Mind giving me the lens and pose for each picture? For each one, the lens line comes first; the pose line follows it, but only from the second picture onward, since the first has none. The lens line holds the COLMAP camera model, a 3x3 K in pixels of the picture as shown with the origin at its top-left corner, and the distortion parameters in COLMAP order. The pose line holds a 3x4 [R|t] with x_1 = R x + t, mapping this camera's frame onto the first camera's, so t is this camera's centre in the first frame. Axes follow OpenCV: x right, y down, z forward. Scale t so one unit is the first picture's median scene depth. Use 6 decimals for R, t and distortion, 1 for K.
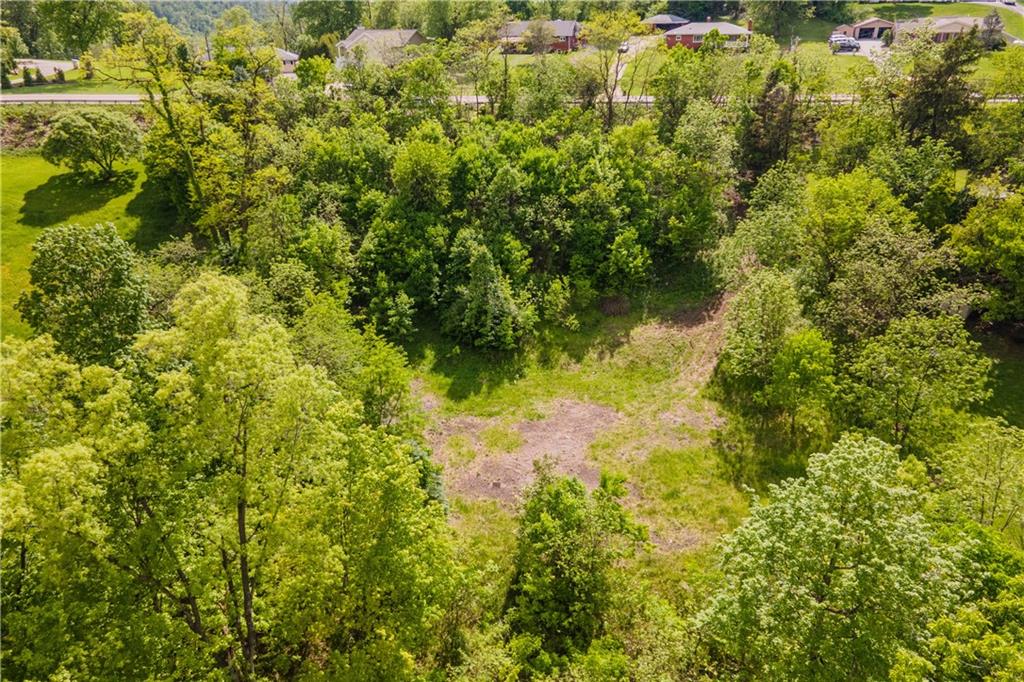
lens RADIAL K [[739.9, 0, 512.4], [0, 739.9, 343.7], [0, 0, 1]] dist [0.033813, 0.029156]
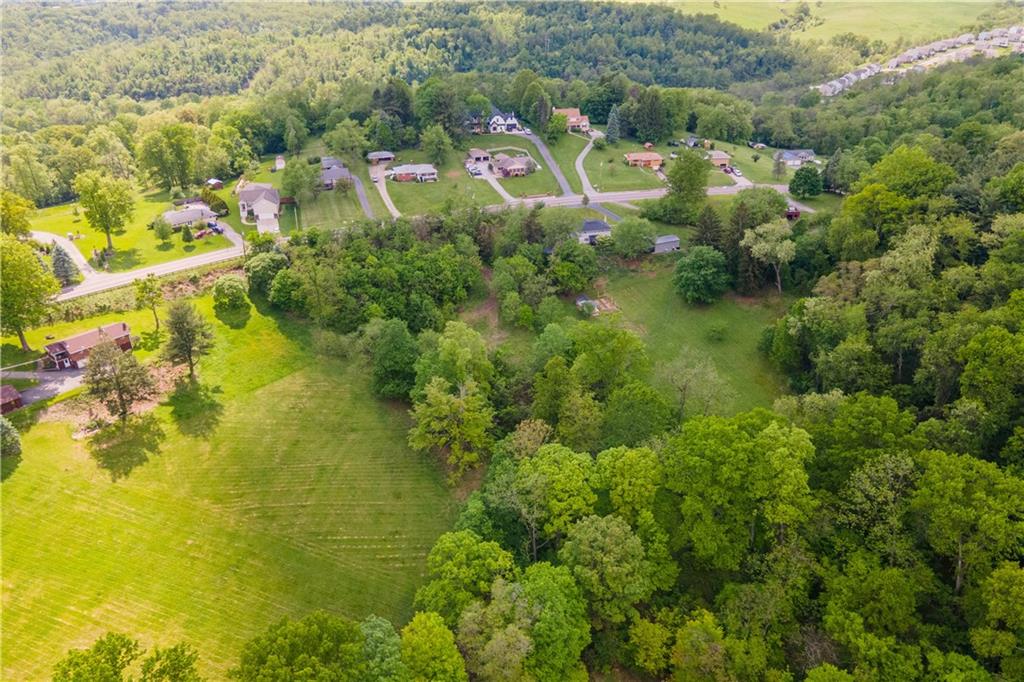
lens RADIAL K [[739.9, 0, 512.0], [0, 739.9, 343.5], [0, 0, 1]] dist [0.033813, 0.029156]
pose [[0.846997, -0.240766, 0.473949, -1.171961], [0.224722, 0.970143, 0.091230, -0.145433], [-0.481764, 0.029235, 0.875813, -1.790661]]
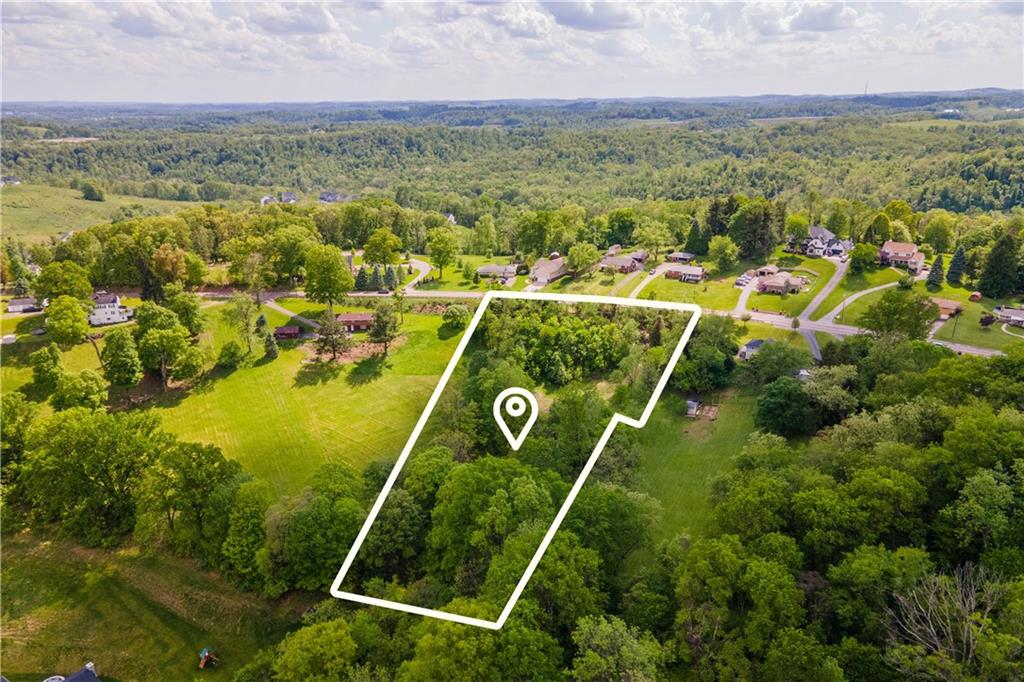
lens RADIAL K [[739.9, 0, 512.8], [0, 739.9, 343.2], [0, 0, 1]] dist [0.033813, 0.029156]
pose [[0.967064, 0.083979, -0.240280, 0.602383], [-0.110028, 0.989173, -0.097114, 0.183375], [0.229523, 0.120353, 0.965833, -2.593898]]
